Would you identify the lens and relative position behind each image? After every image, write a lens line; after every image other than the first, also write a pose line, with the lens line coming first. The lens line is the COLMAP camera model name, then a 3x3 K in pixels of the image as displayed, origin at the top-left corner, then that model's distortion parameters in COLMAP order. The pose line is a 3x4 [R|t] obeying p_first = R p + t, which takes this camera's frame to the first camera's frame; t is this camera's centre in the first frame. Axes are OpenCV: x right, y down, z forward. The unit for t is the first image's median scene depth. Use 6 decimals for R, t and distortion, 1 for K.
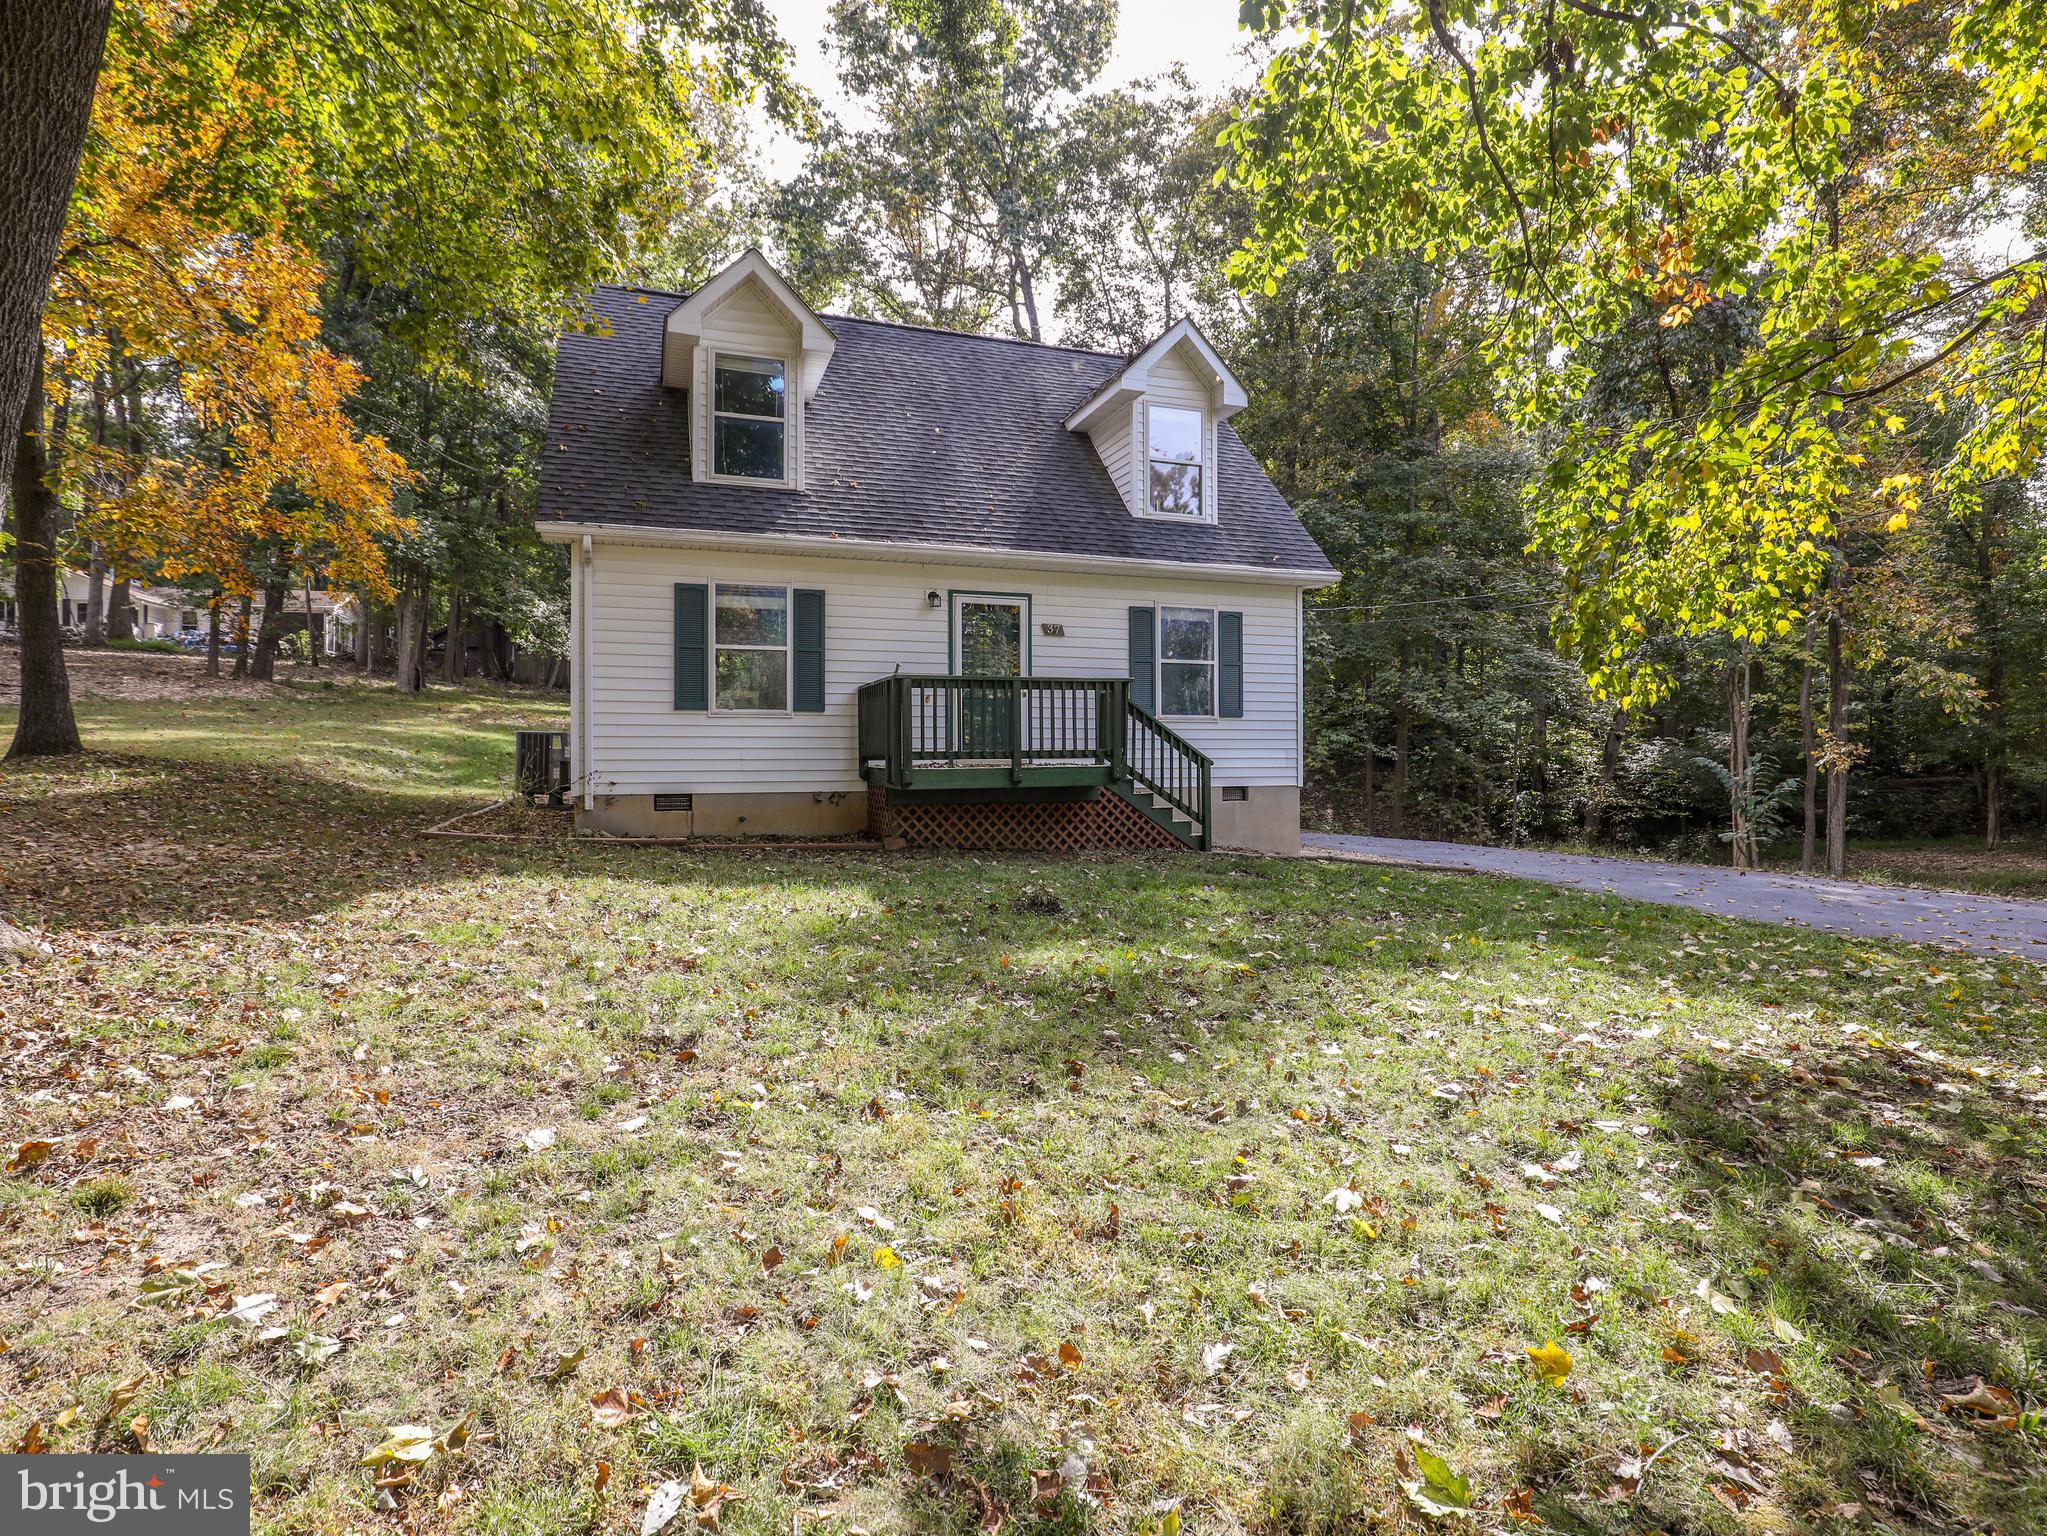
lens RADIAL K [[1087.5, 0, 967.7], [0, 1087.5, 790.9], [0, 0, 1]] dist [-0.033166, 0.006652]
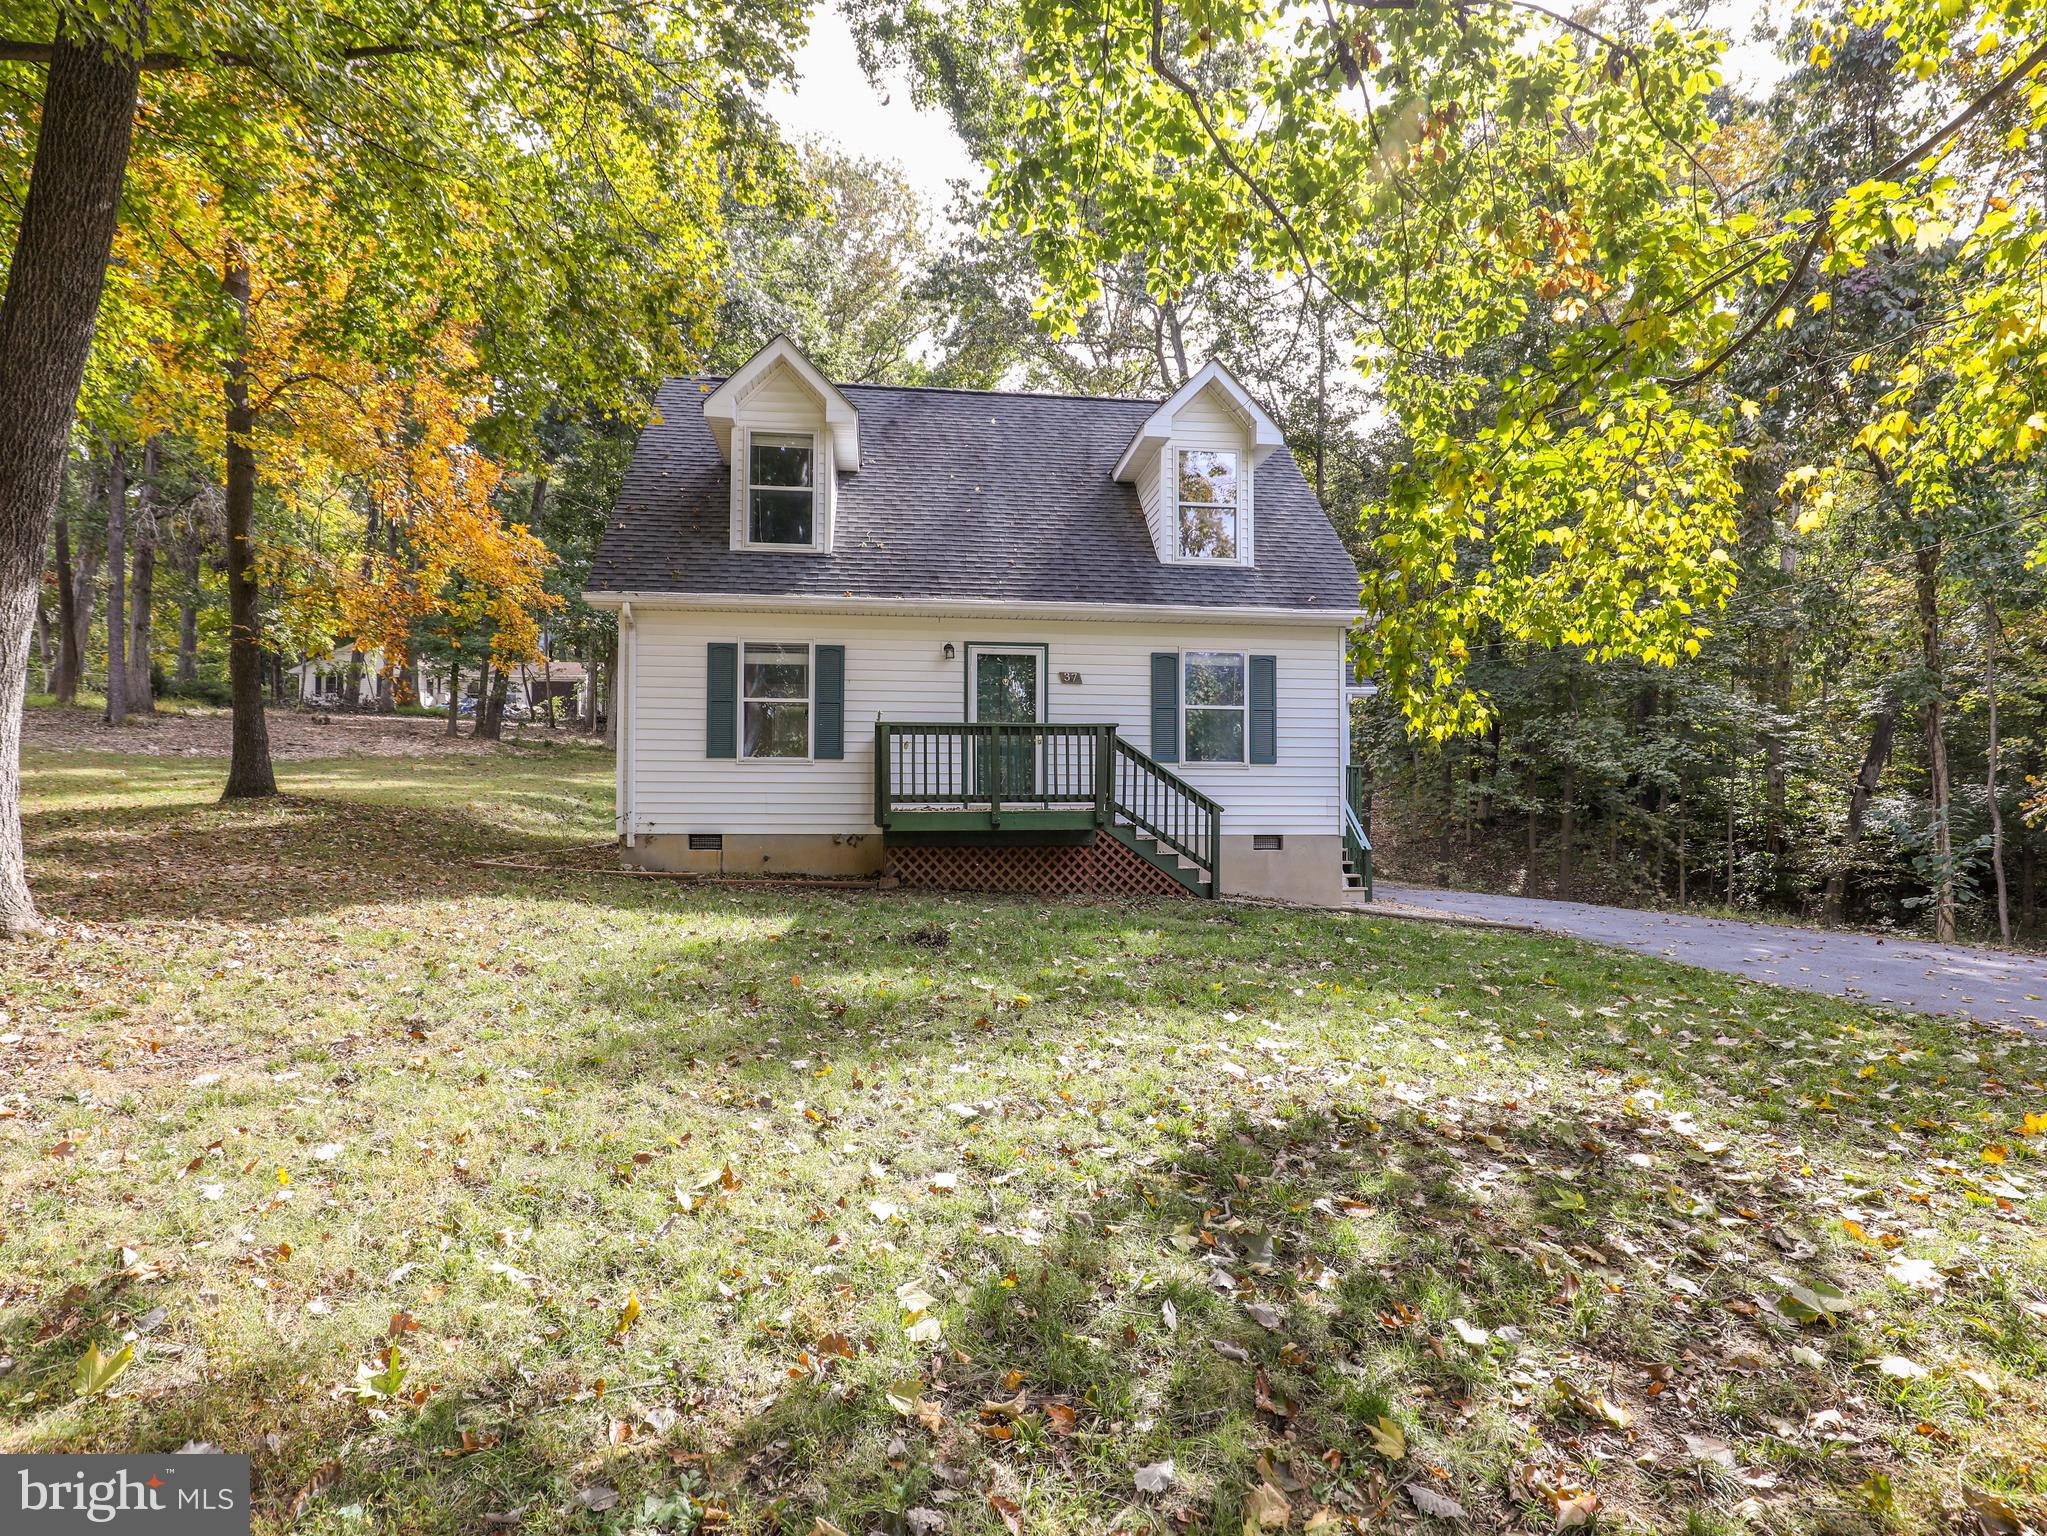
lens RADIAL K [[1087.5, 0, 1026.6], [0, 1087.5, 839.1], [0, 0, 1]] dist [-0.033166, 0.006652]
pose [[0.971936, 0.011272, -0.234977, 0.296301], [-0.014465, 0.999825, -0.011870, 0.015734], [0.234802, 0.014935, 0.971928, 0.007418]]
